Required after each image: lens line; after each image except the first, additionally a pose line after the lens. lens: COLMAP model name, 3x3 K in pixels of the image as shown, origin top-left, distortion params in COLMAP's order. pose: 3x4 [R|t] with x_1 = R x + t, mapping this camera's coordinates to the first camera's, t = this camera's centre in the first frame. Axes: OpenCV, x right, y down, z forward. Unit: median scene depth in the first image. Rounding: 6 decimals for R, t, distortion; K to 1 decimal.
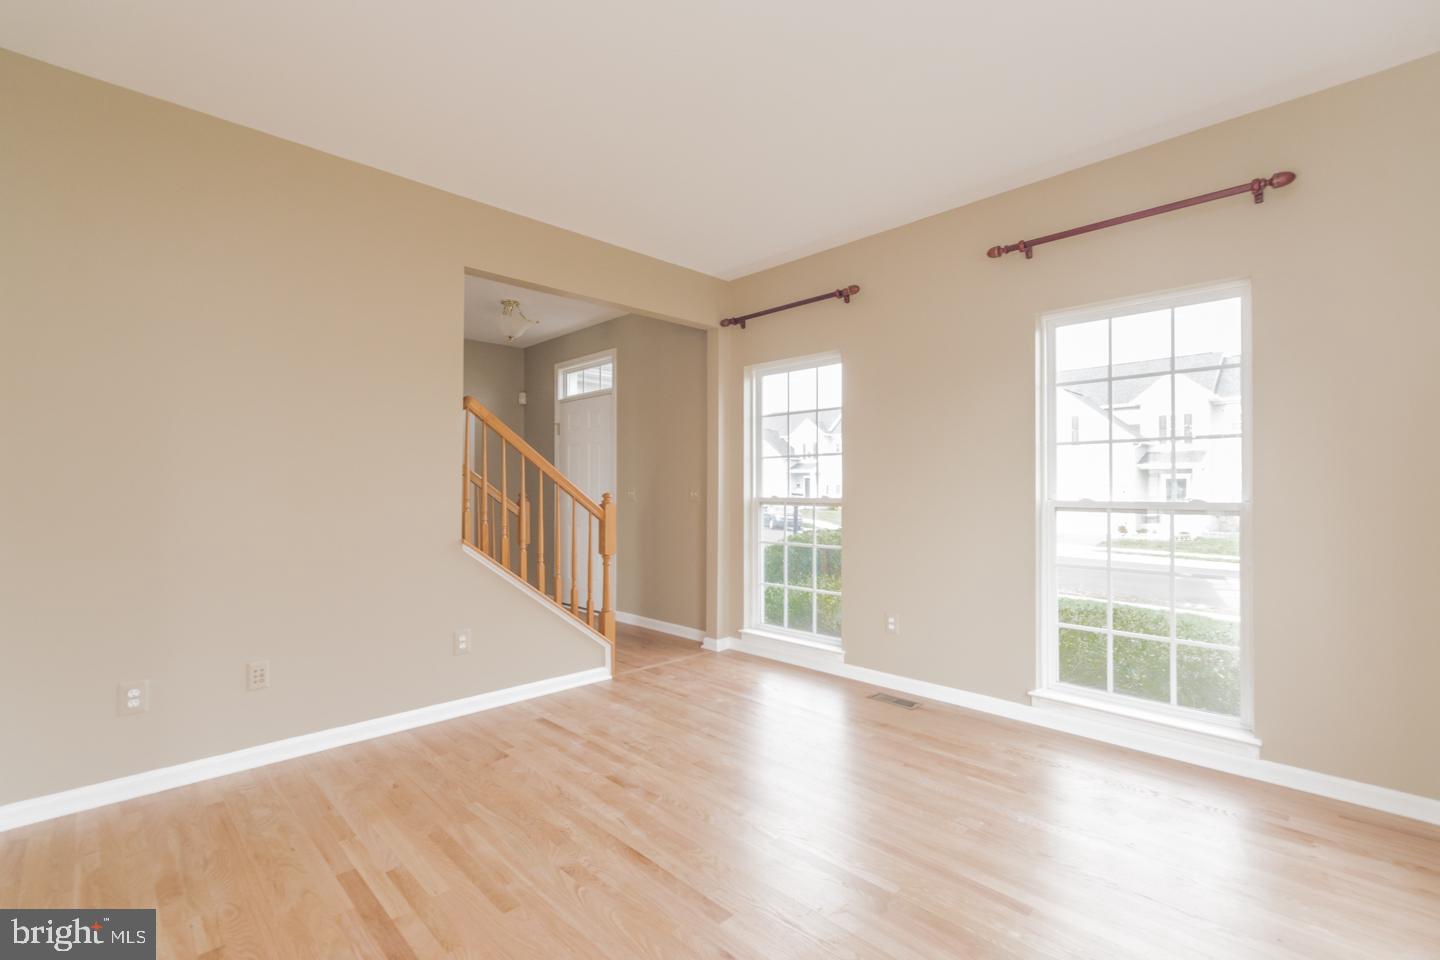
lens RADIAL K [[635.2, 0, 711.1], [0, 635.2, 482.1], [0, 0, 1]] dist [0.000306, 0.000067]
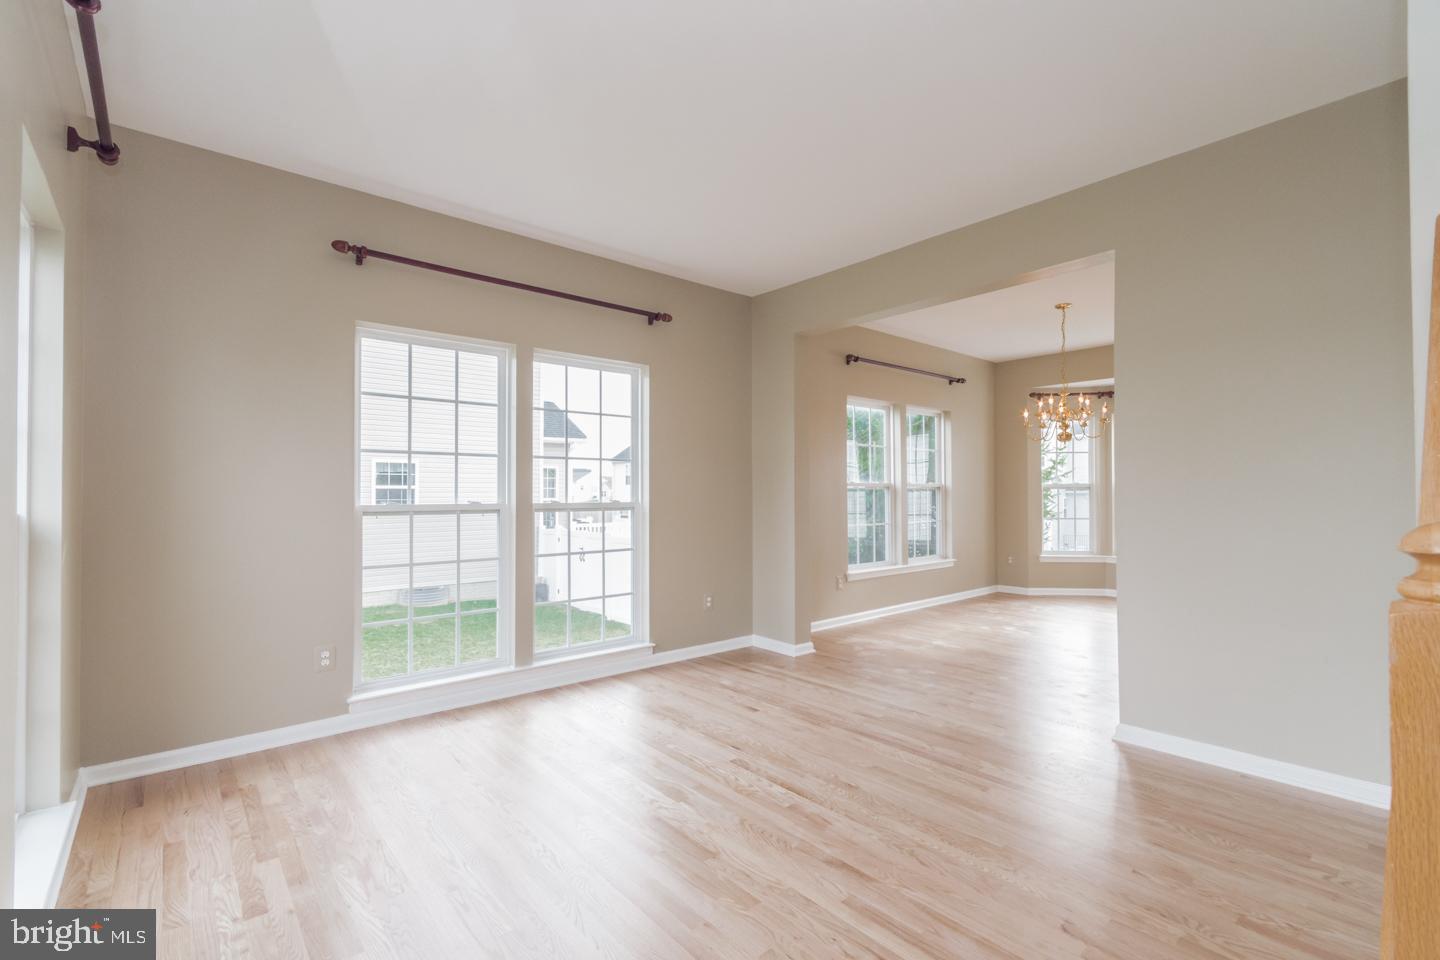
lens RADIAL K [[635.2, 0, 724.5], [0, 635.2, 486.9], [0, 0, 1]] dist [0.000306, 0.000067]
pose [[-0.998136, 0.005801, 0.060746, -0.046113], [0.004160, 0.999624, -0.027095, 0.029027], [-0.060881, -0.026792, -0.997785, 2.100533]]
